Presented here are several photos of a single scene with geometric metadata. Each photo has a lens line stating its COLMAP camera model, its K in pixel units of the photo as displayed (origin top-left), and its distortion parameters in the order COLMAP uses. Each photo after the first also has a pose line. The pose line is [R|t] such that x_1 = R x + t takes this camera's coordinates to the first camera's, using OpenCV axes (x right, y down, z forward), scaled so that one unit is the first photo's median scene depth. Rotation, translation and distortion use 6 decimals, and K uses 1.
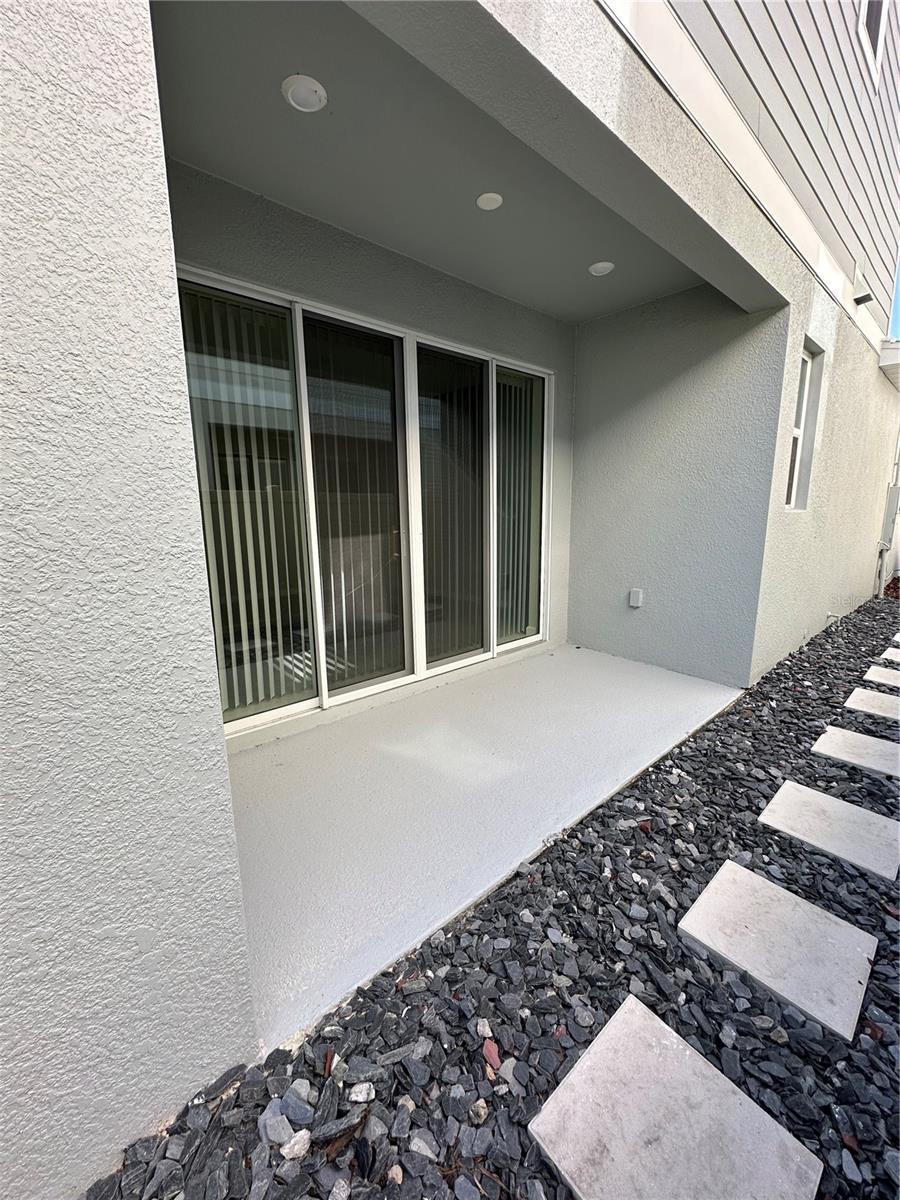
lens RADIAL K [[479.1, 0, 448.5], [0, 479.1, 598.0], [0, 0, 1]] dist [-0.003988, 0.001419]
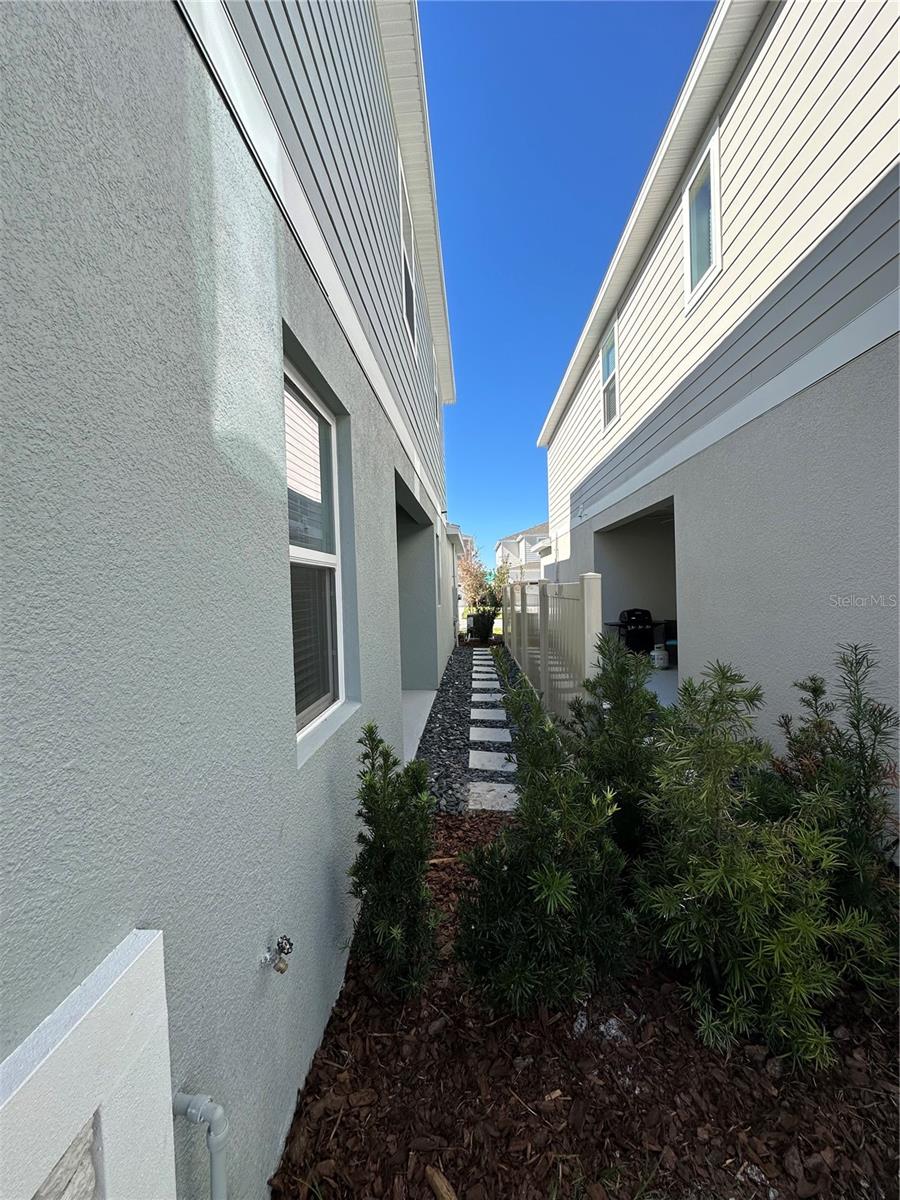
lens RADIAL K [[479.1, 0, 450.8], [0, 479.1, 600.2], [0, 0, 1]] dist [-0.003988, 0.001419]
pose [[0.704266, -0.033293, 0.709155, -1.491793], [0.155803, 0.981796, -0.108636, 0.077803], [-0.692629, 0.186998, 0.696633, -1.065524]]
